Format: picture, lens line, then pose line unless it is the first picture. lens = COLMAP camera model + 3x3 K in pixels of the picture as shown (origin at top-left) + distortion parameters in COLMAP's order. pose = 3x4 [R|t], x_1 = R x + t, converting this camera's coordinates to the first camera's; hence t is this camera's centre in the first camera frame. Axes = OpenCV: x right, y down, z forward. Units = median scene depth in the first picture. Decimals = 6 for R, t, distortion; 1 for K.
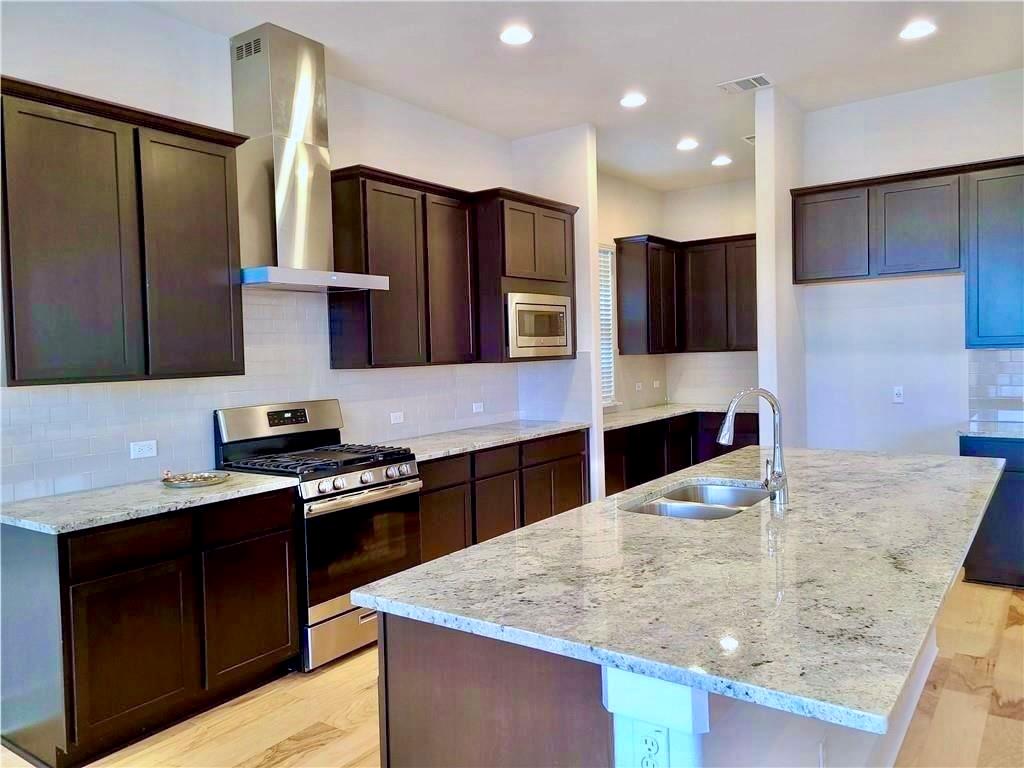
lens RADIAL K [[765.4, 0, 508.5], [0, 765.4, 378.6], [0, 0, 1]] dist [0.067269, -0.055697]
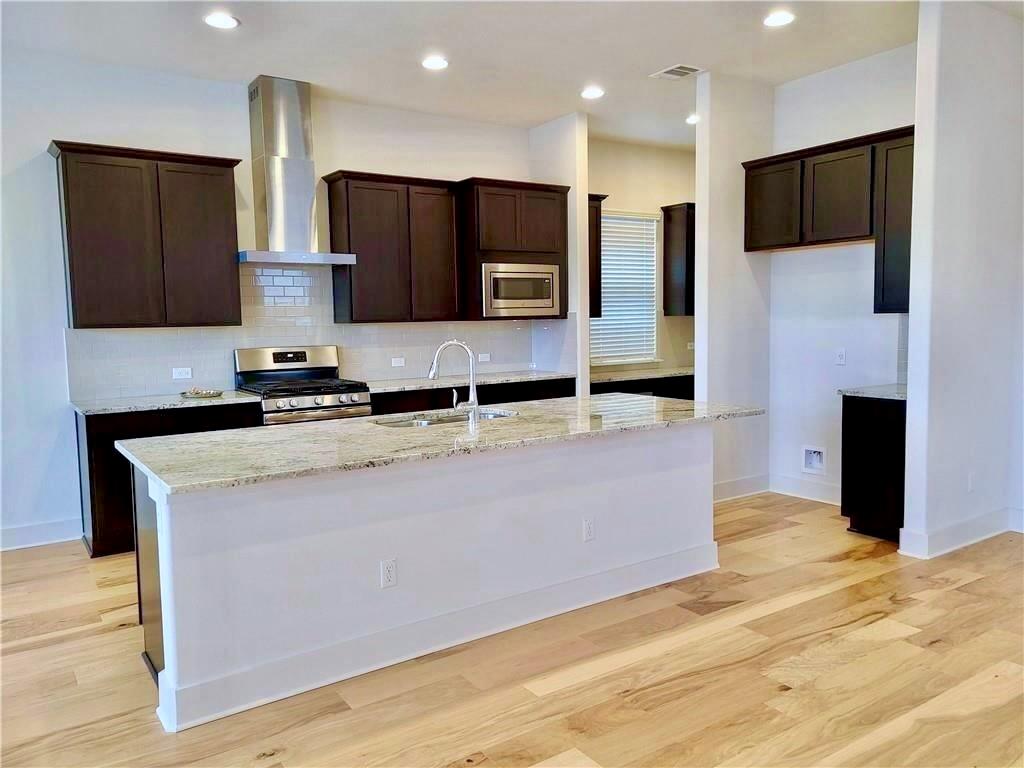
lens RADIAL K [[765.4, 0, 507.4], [0, 765.4, 382.3], [0, 0, 1]] dist [0.067269, -0.055697]
pose [[0.937700, 0.042324, -0.344859, 0.518056], [-0.022268, 0.997833, 0.061913, 0.000733], [0.346732, -0.050376, 0.936610, -0.159882]]
